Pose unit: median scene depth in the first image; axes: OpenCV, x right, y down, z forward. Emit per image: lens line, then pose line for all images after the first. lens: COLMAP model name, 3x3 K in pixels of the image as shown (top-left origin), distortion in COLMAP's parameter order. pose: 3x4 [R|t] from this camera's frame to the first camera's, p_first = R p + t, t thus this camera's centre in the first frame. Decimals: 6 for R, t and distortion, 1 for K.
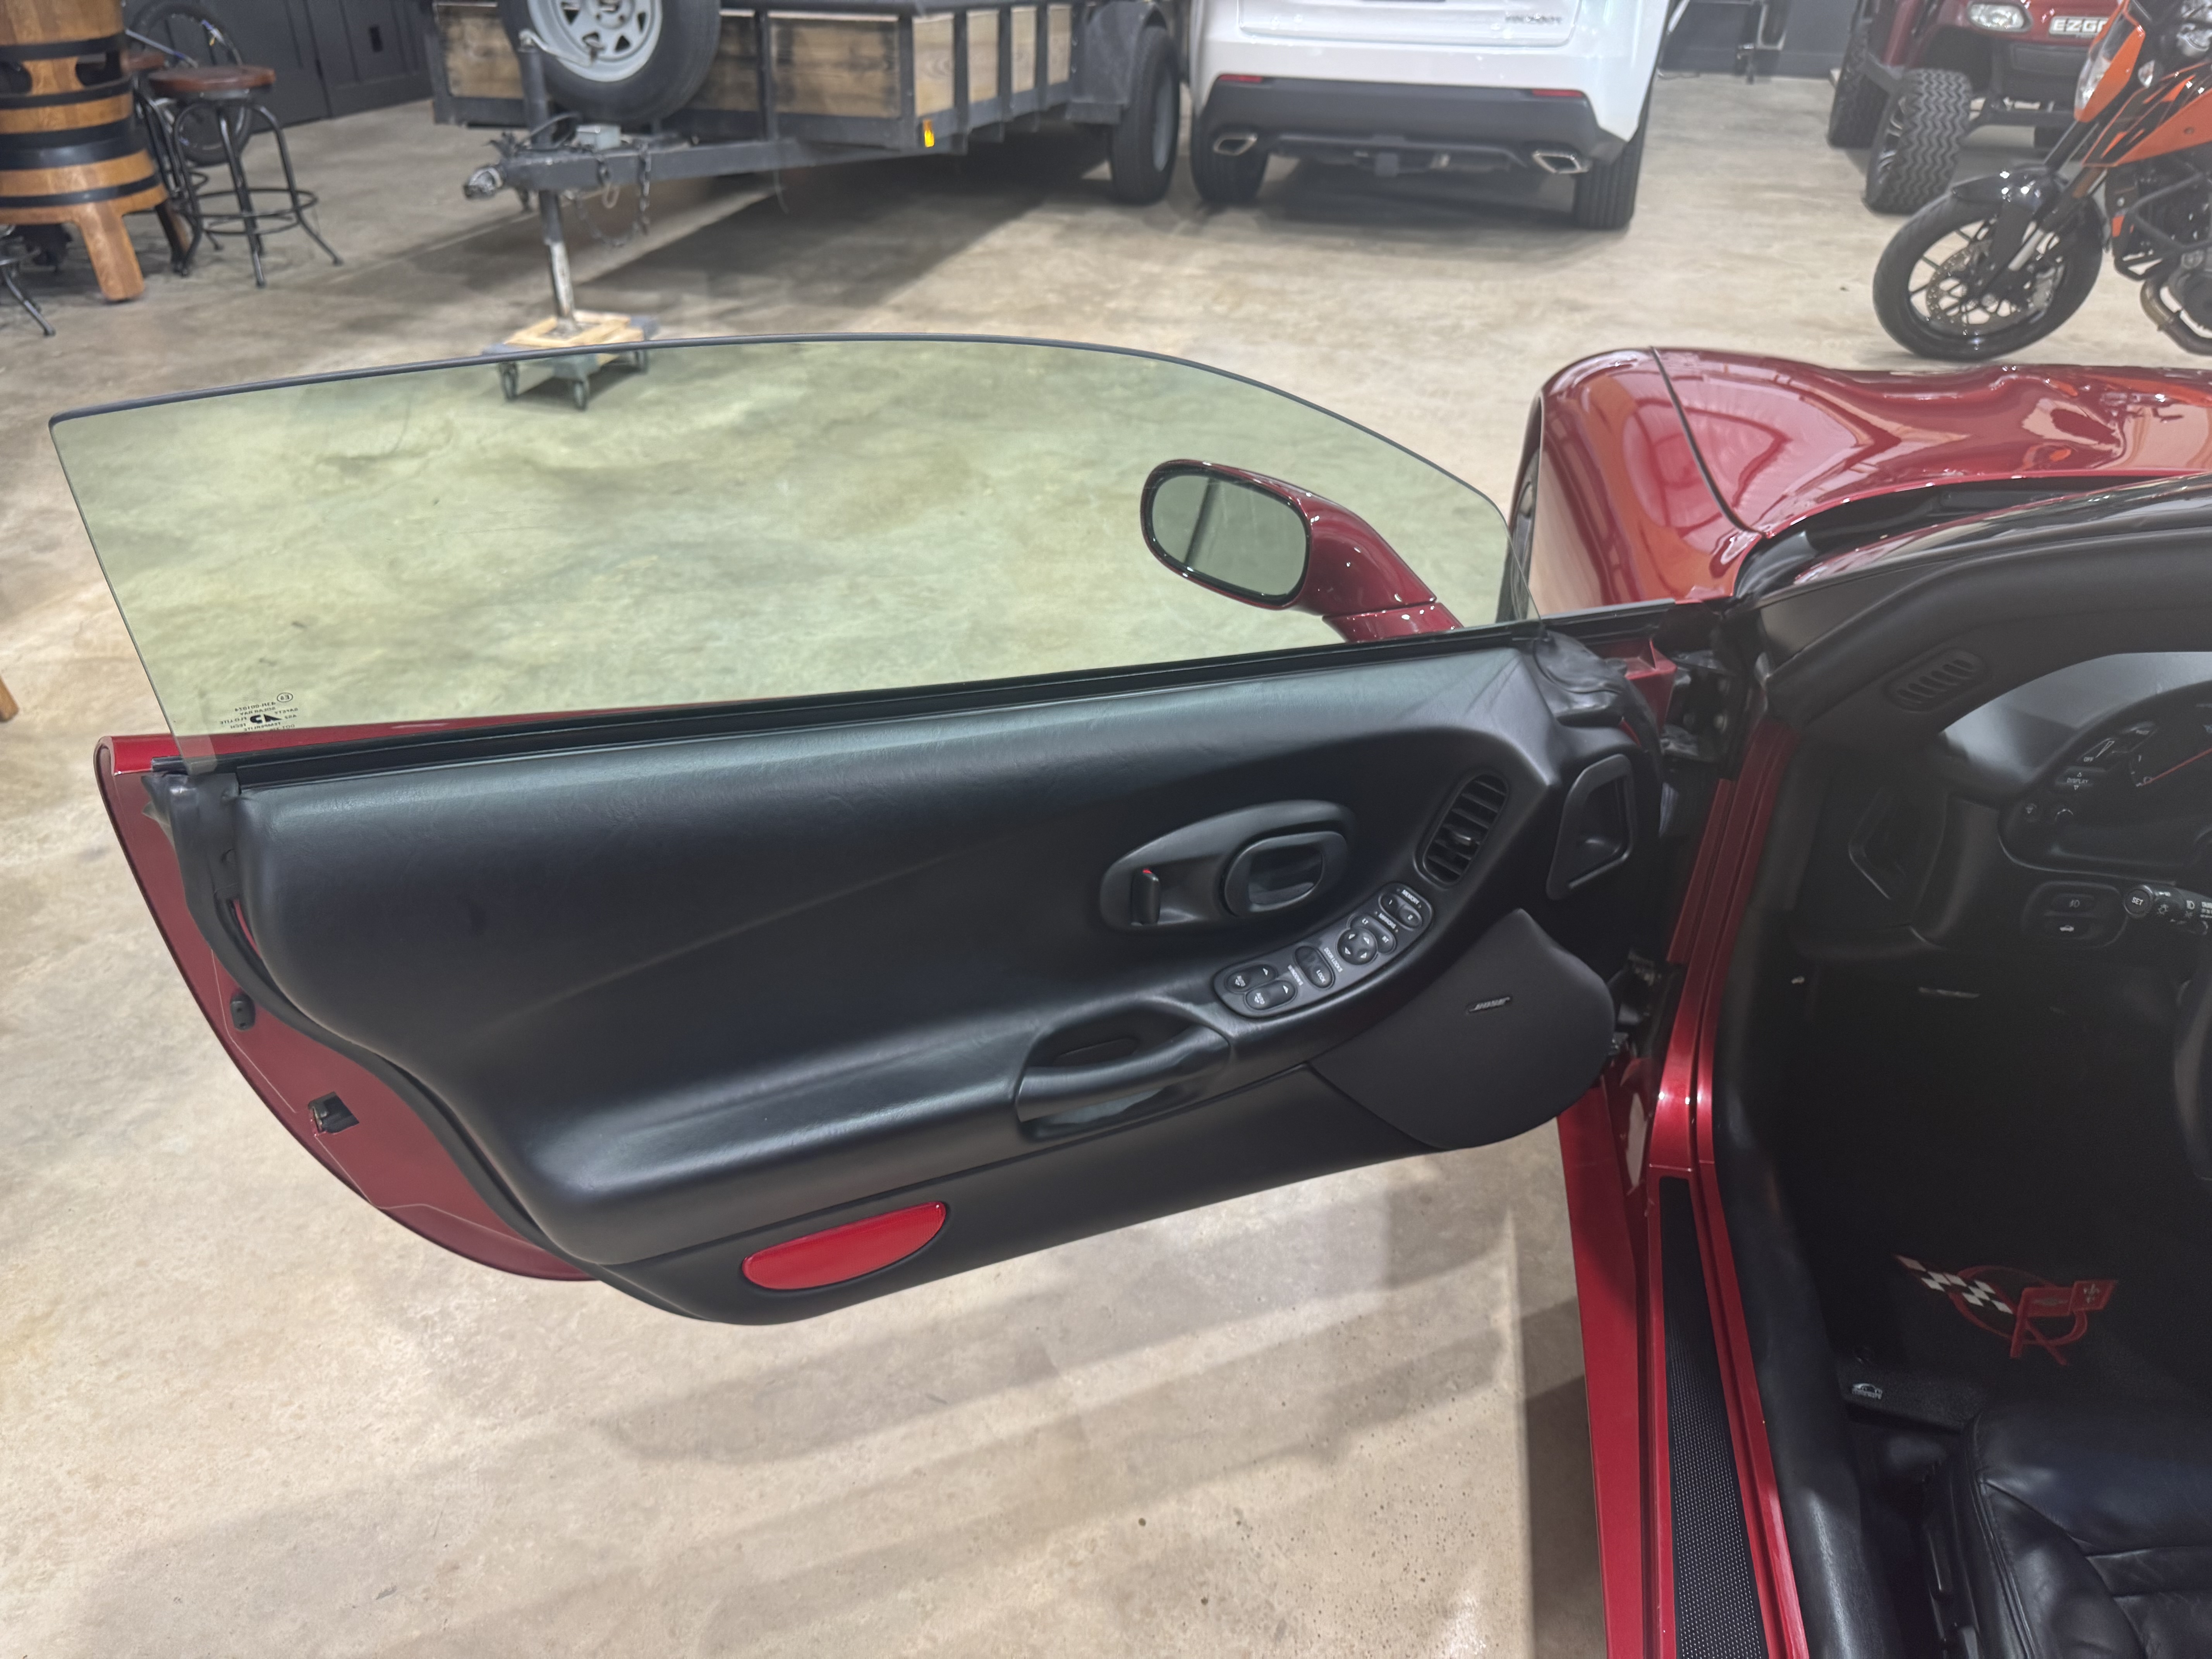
lens RADIAL K [[1584.0, 0, 1106.0], [0, 1584.0, 829.5], [0, 0, 1]] dist [0.053949, -0.067013]
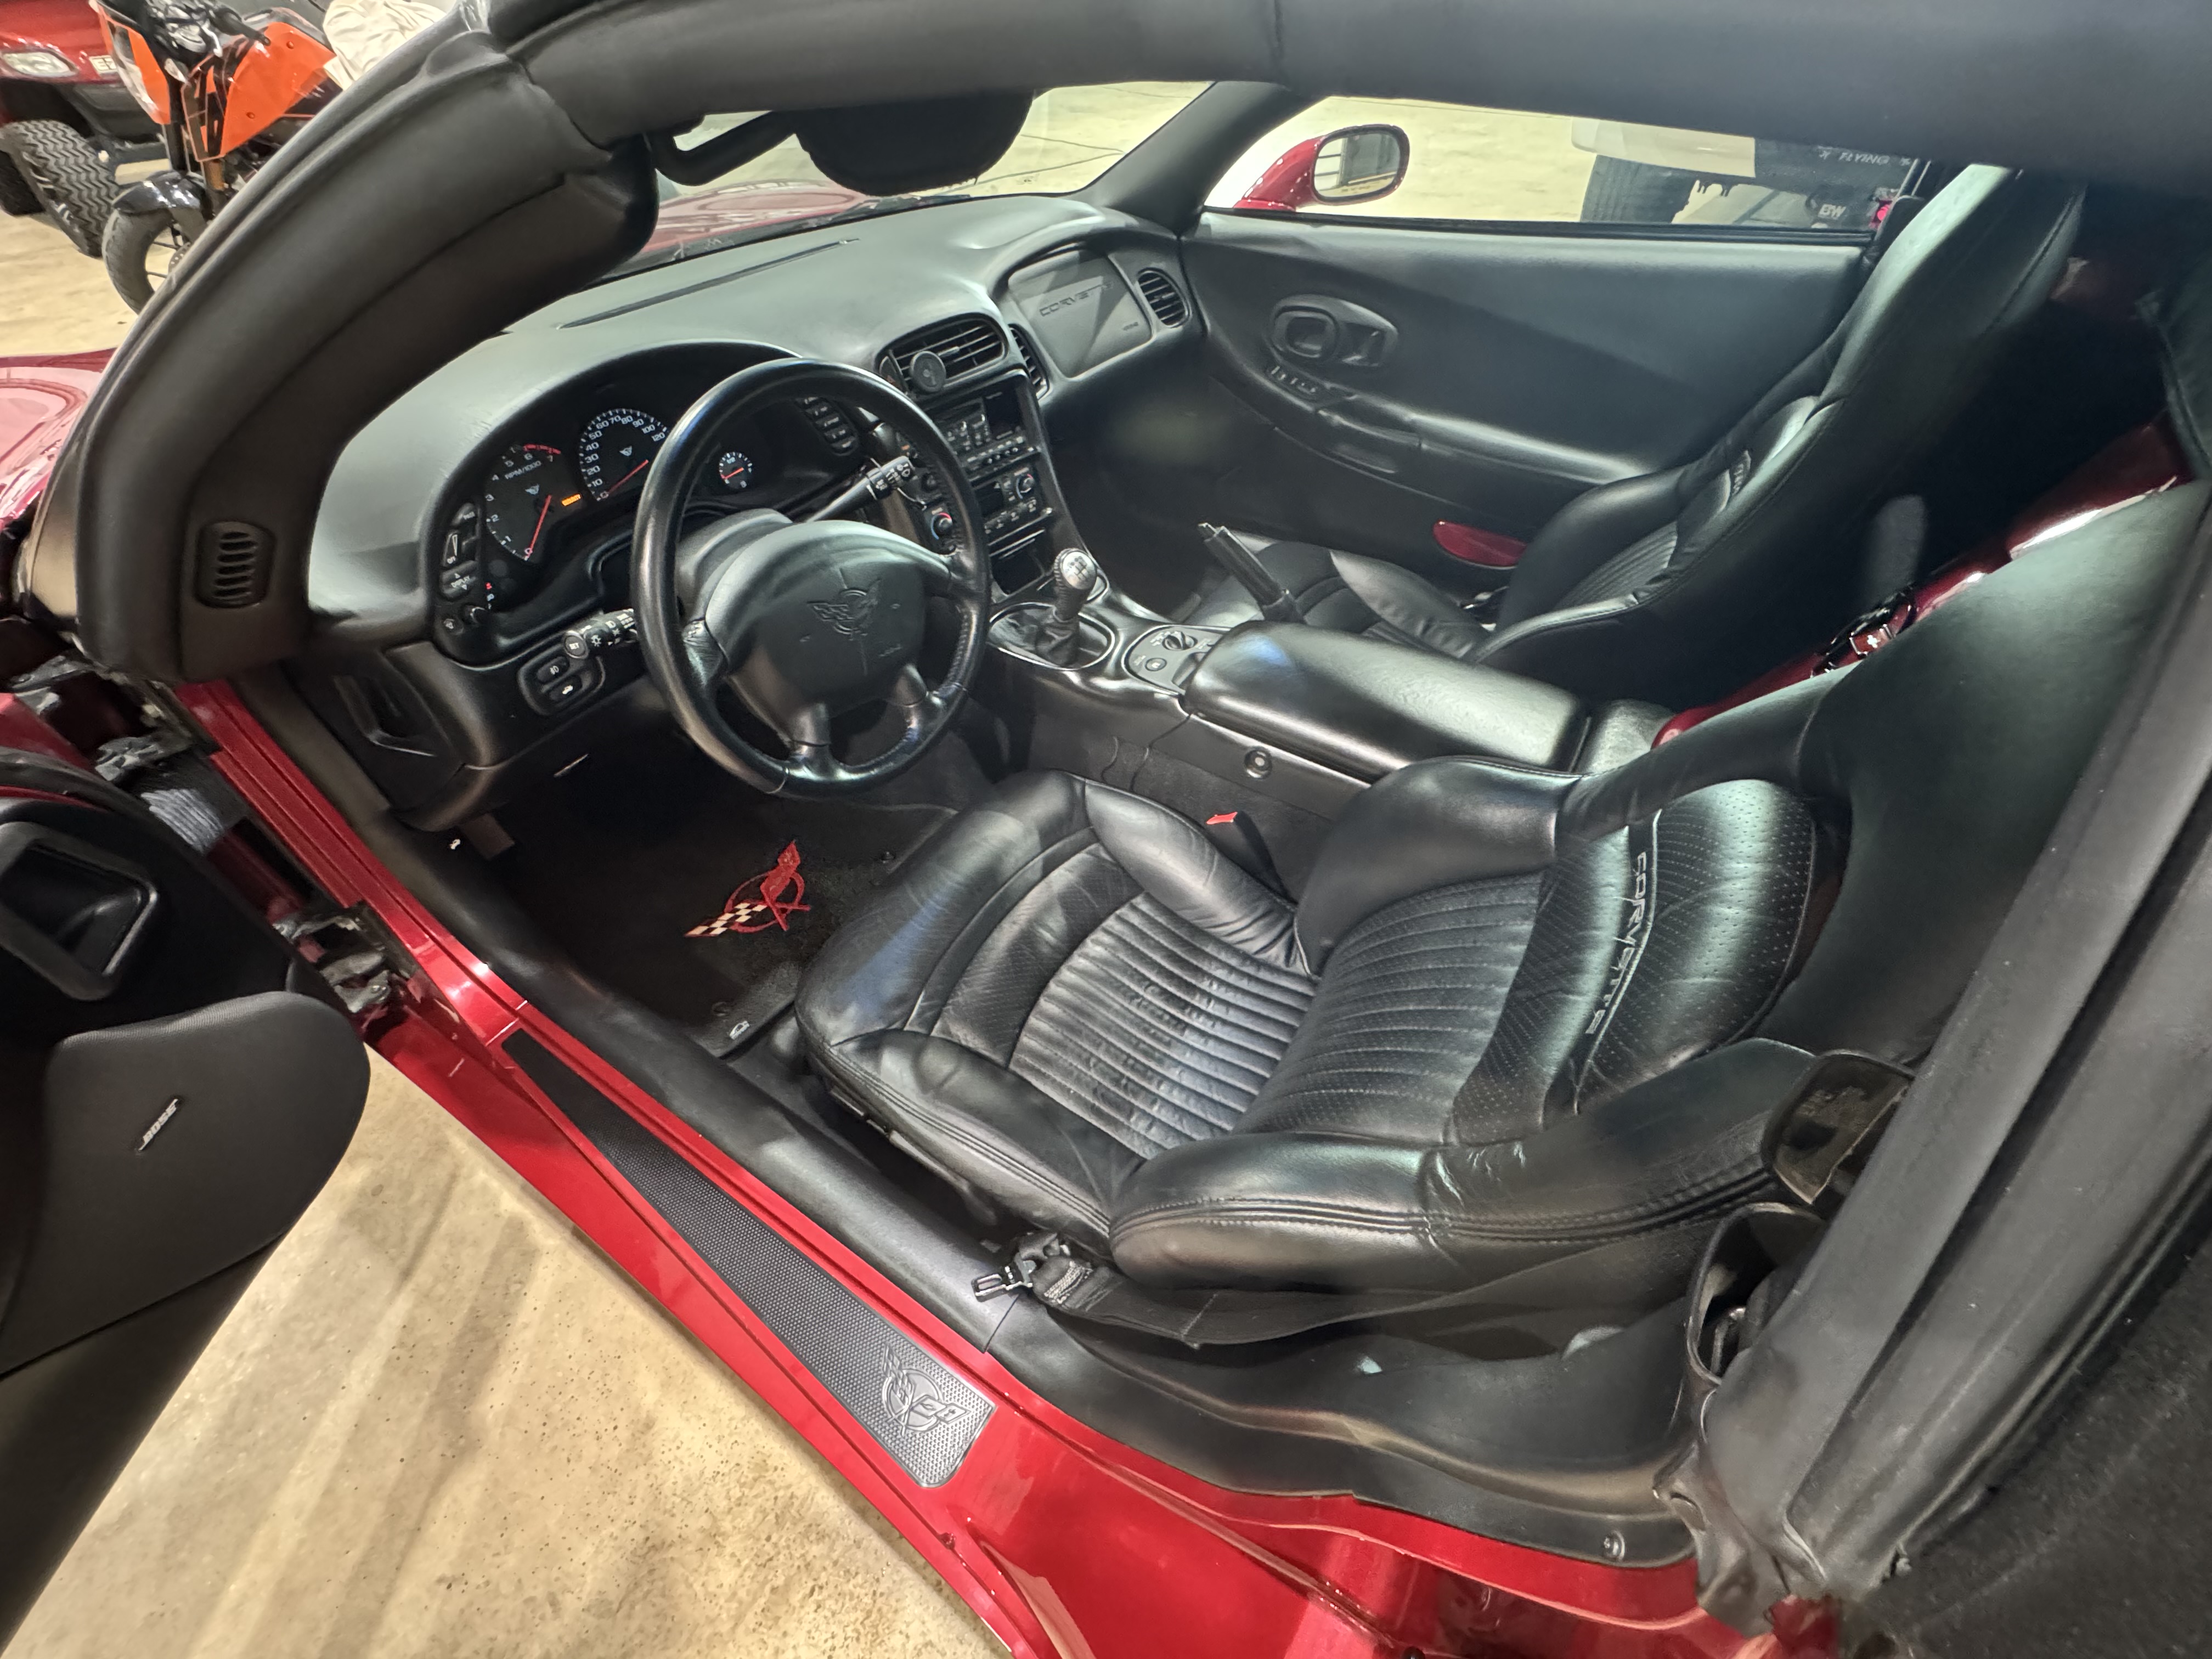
lens RADIAL K [[890.2, 0, 1106.0], [0, 890.2, 829.5], [0, 0, 1]] dist [-0.000149, -0.000218]
pose [[0.377849, -0.672964, 0.635885, 0.206788], [0.510994, 0.724300, 0.462898, 0.028035], [-0.772085, 0.150028, 0.617557, 0.232461]]
